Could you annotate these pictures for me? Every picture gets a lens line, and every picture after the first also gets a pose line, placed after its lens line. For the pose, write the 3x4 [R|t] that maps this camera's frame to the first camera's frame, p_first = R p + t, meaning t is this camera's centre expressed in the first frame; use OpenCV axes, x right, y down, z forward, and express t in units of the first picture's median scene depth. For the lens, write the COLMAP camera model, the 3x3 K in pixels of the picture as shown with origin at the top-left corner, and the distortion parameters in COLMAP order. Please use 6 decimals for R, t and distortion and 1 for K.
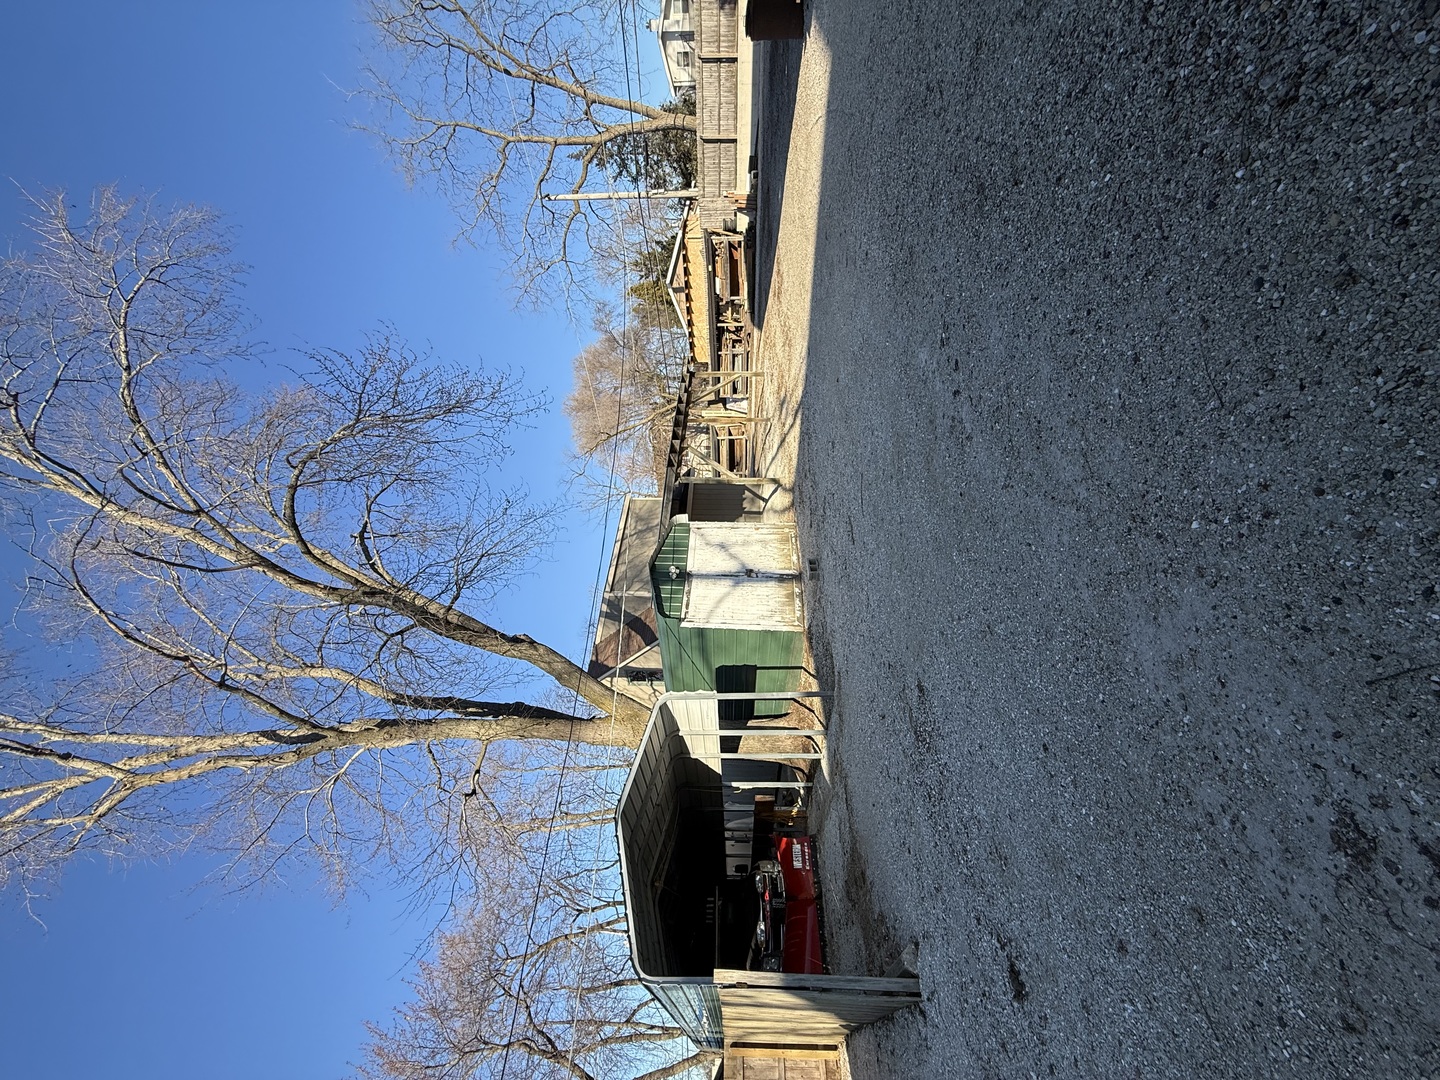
lens RADIAL K [[575.3, 0, 715.1], [0, 575.3, 546.9], [0, 0, 1]] dist [0.010443, 0.000117]
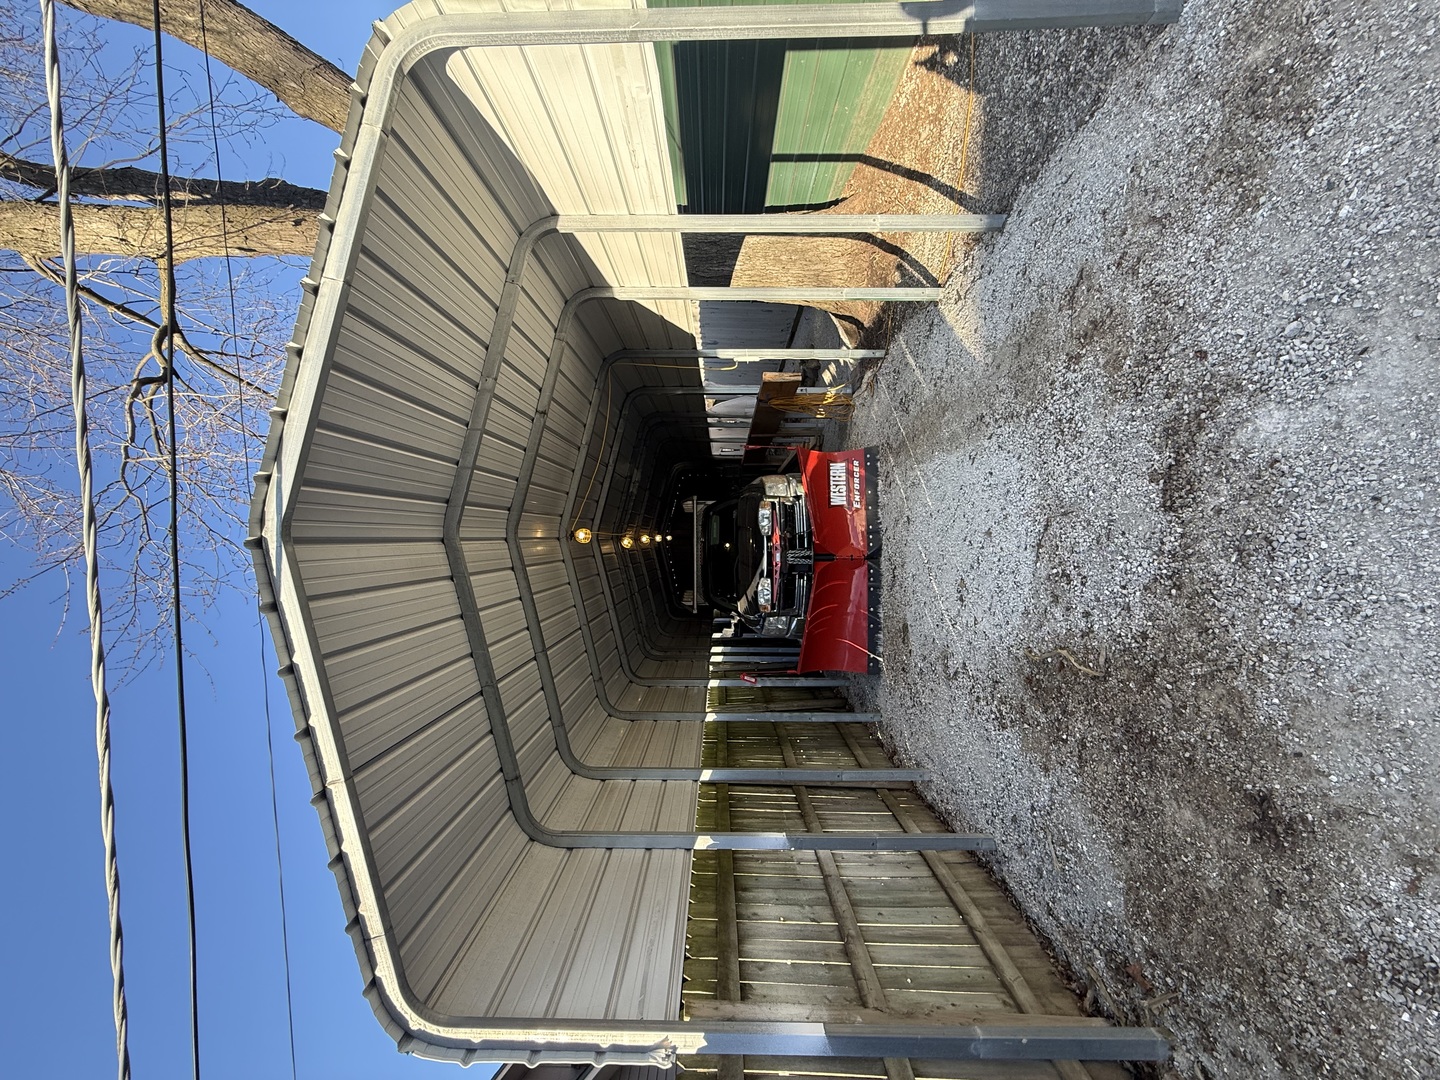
lens RADIAL K [[575.3, 0, 715.1], [0, 575.3, 548.5], [0, 0, 1]] dist [0.010443, 0.000117]
pose [[0.999859, -0.011483, 0.012283, 0.019668], [-0.000185, 0.722948, 0.690902, 0.203040], [-0.016813, -0.690807, 0.722844, 0.559268]]
